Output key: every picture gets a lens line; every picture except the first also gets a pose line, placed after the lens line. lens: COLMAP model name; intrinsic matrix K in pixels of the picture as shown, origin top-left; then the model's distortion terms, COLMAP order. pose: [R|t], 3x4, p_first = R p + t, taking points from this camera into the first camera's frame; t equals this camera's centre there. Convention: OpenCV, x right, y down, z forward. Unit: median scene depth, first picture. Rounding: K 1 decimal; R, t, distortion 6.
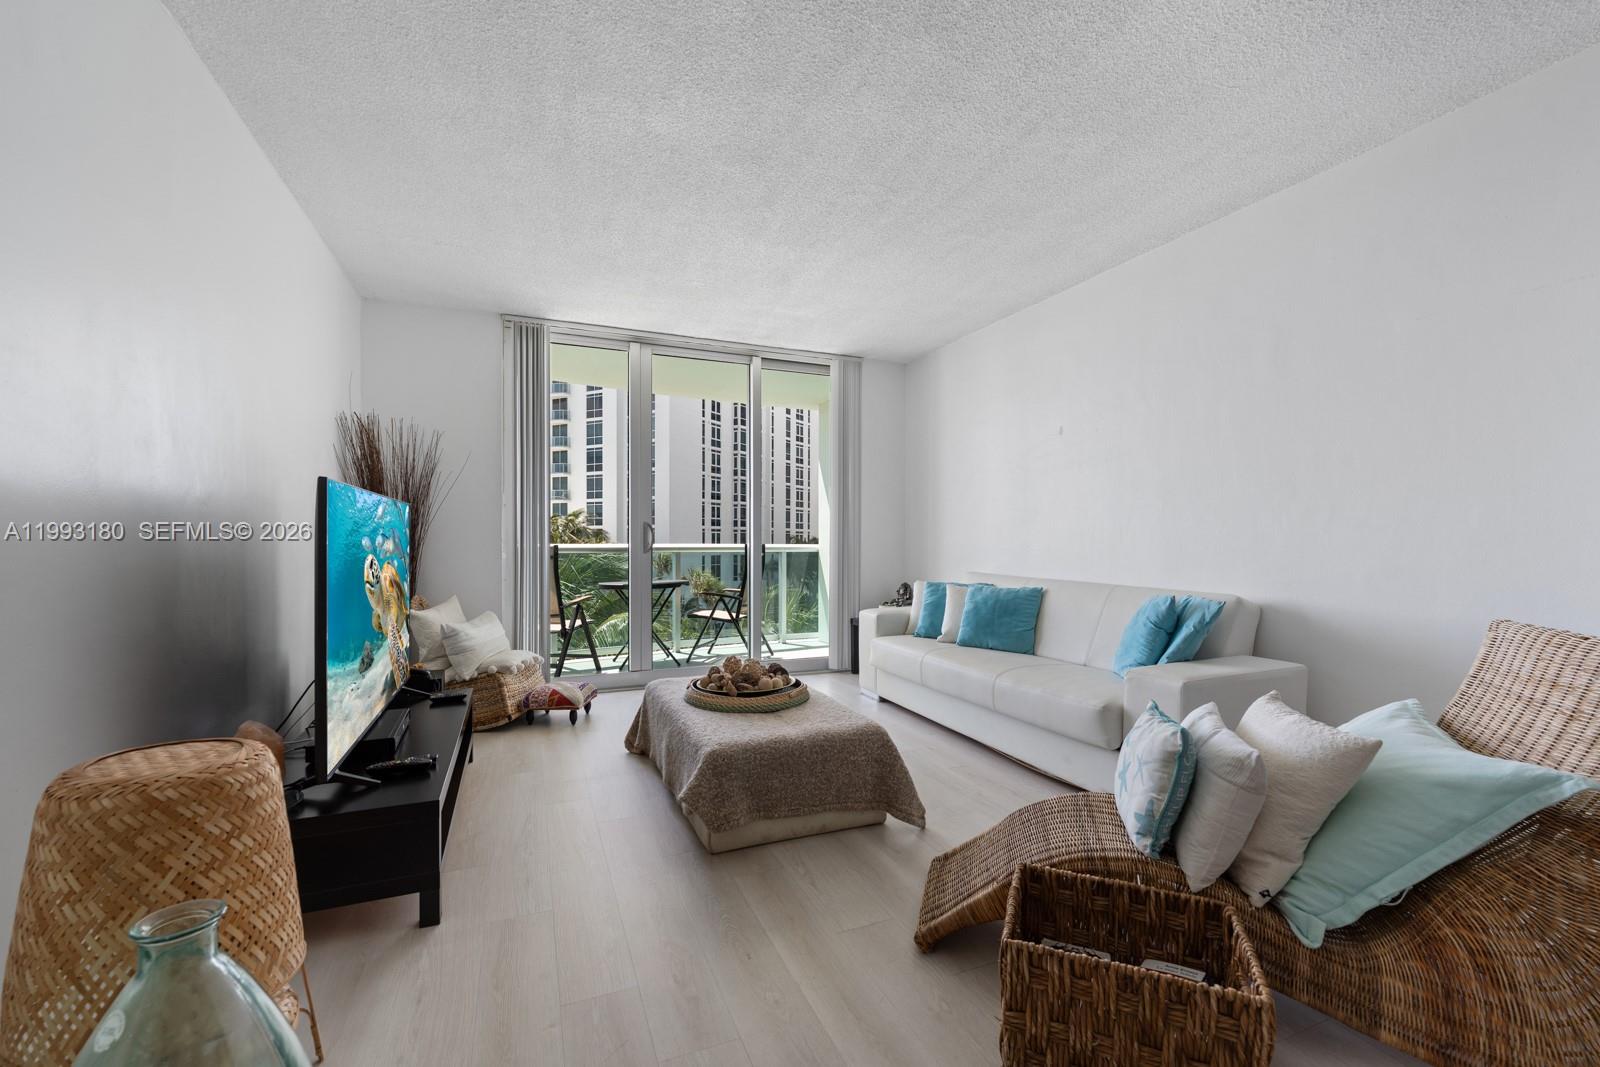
lens RADIAL K [[649.7, 0, 794.0], [0, 649.7, 550.3], [0, 0, 1]] dist [-0.000628, -0.000470]
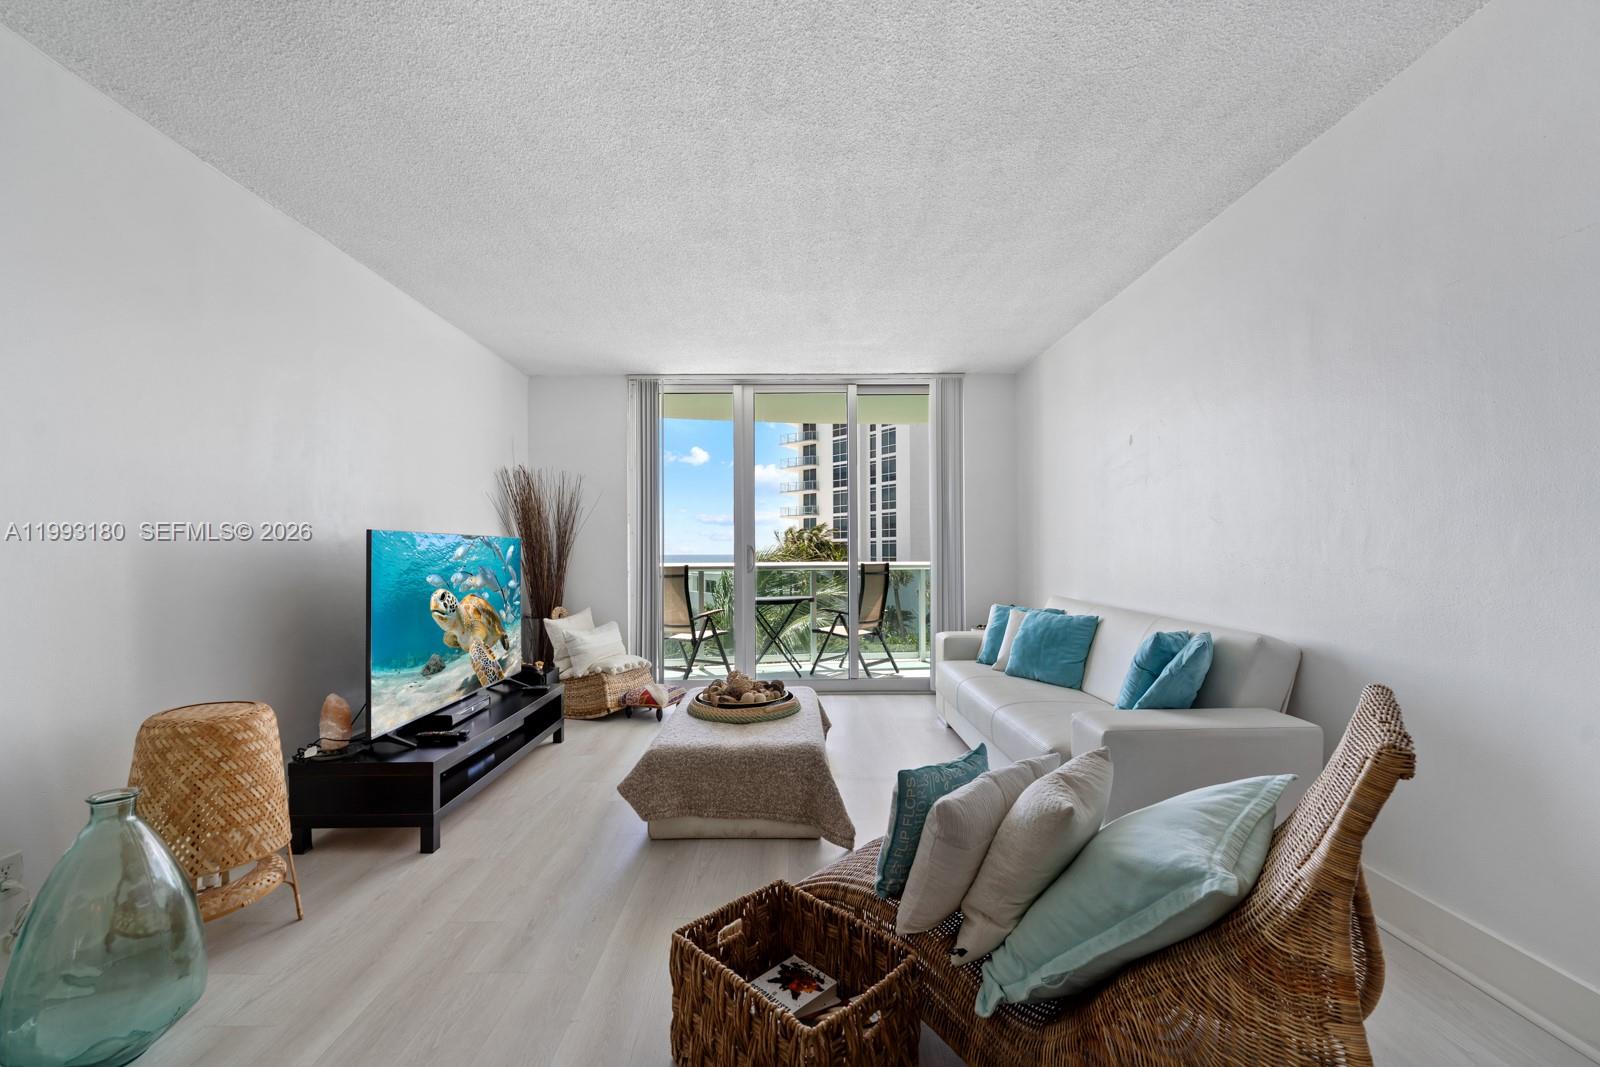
lens RADIAL K [[649.7, 0, 794.0], [0, 649.7, 550.3], [0, 0, 1]] dist [-0.000628, -0.000470]
pose [[0.927063, -0.007477, -0.374830, 0.330441], [0.000984, 0.999846, -0.017510, -0.018841], [0.374903, 0.015864, 0.926928, 0.002813]]
